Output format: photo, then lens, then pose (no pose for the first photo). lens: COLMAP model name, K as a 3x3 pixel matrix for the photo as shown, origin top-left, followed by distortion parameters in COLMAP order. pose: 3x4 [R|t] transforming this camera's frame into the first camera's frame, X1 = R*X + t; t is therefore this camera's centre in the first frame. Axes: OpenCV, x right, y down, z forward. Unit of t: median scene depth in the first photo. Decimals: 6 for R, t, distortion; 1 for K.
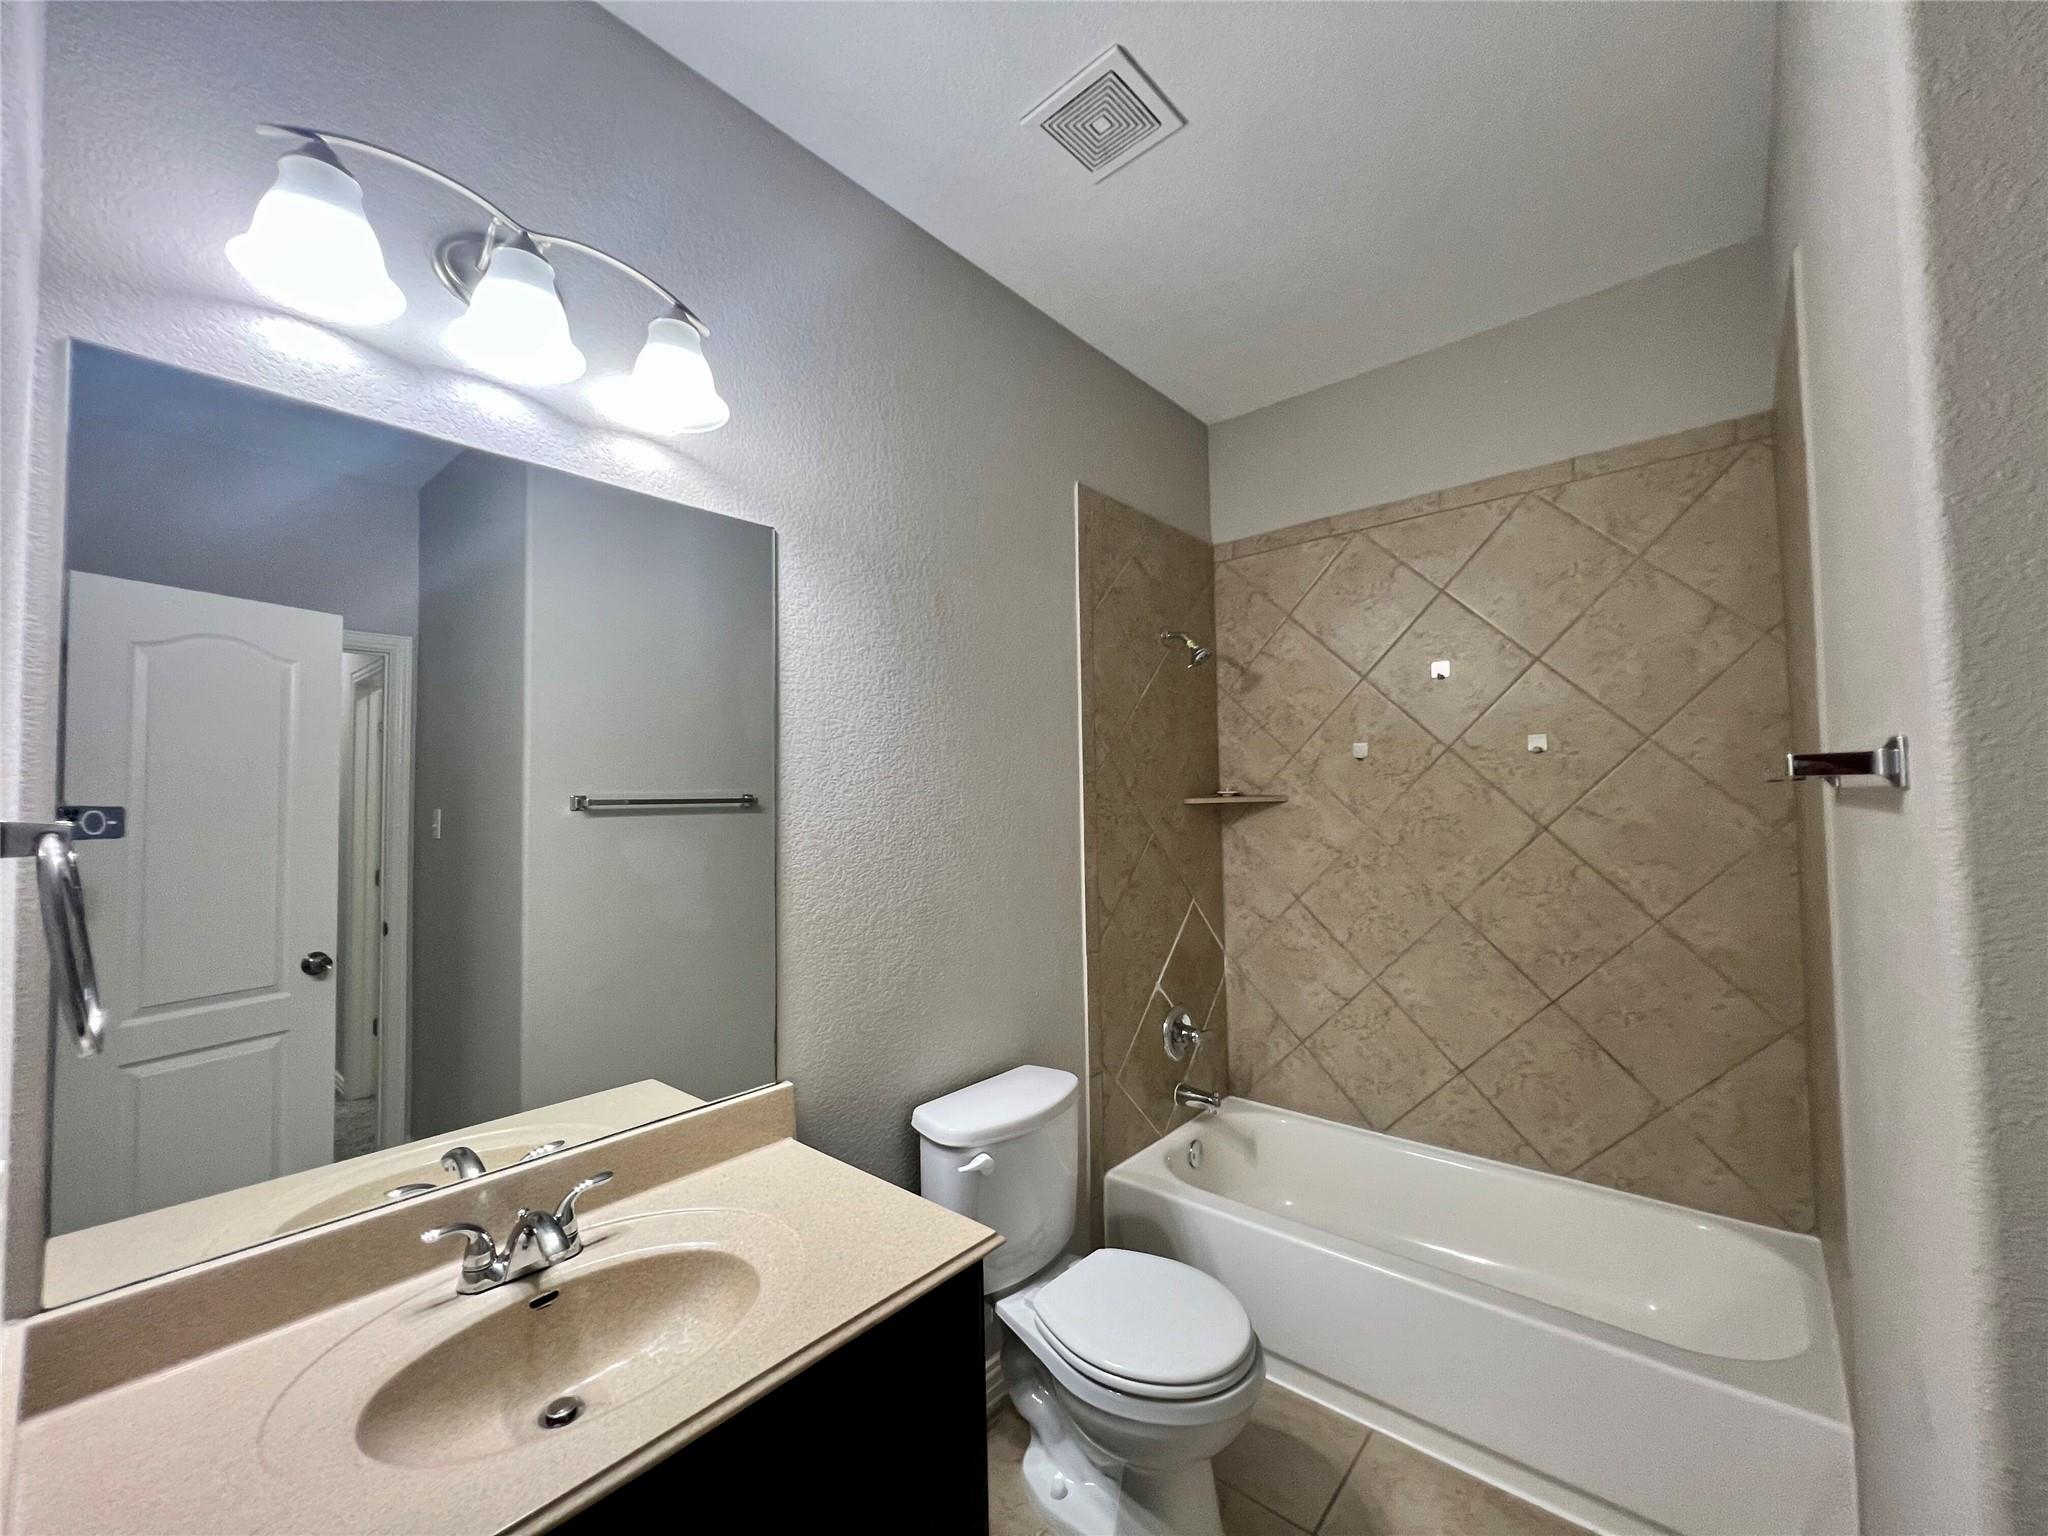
lens RADIAL K [[819.6, 0, 1019.1], [0, 819.6, 768.8], [0, 0, 1]] dist [-0.002008, -0.000055]
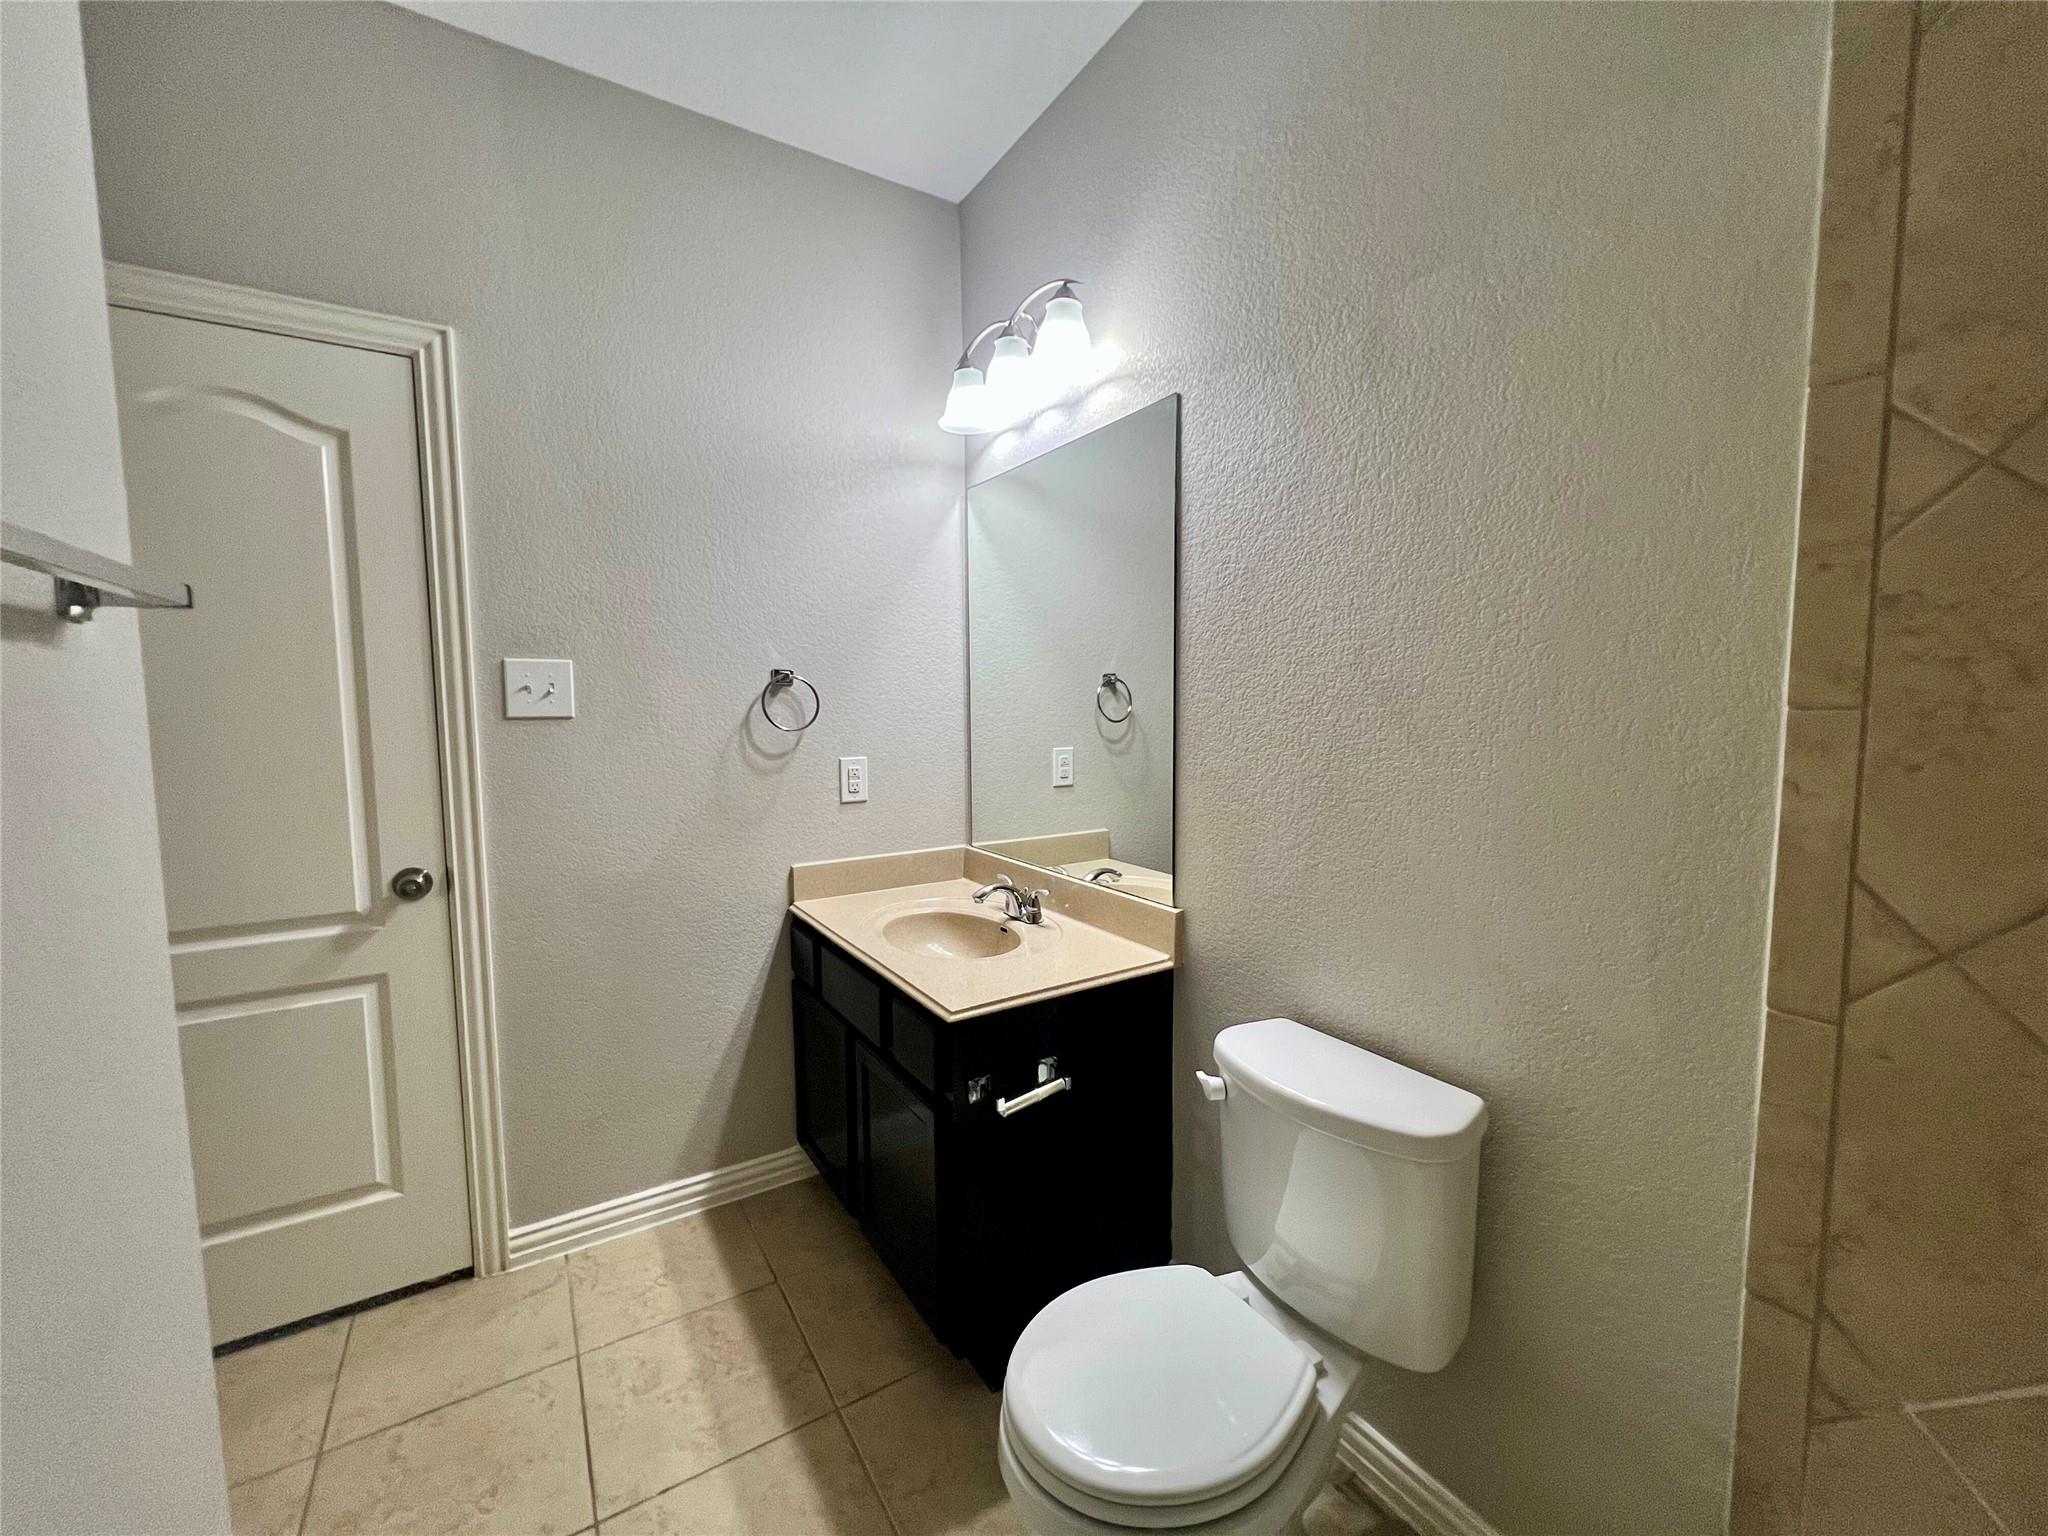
lens RADIAL K [[823.7, 0, 1024.0], [0, 823.7, 768.0], [0, 0, 1]] dist [-0.000766, 0.000627]
pose [[-0.290686, 0.098654, -0.951719, 0.760587], [0.053590, 0.994788, 0.086751, 0.076240], [0.955317, -0.025785, -0.294457, 1.048858]]
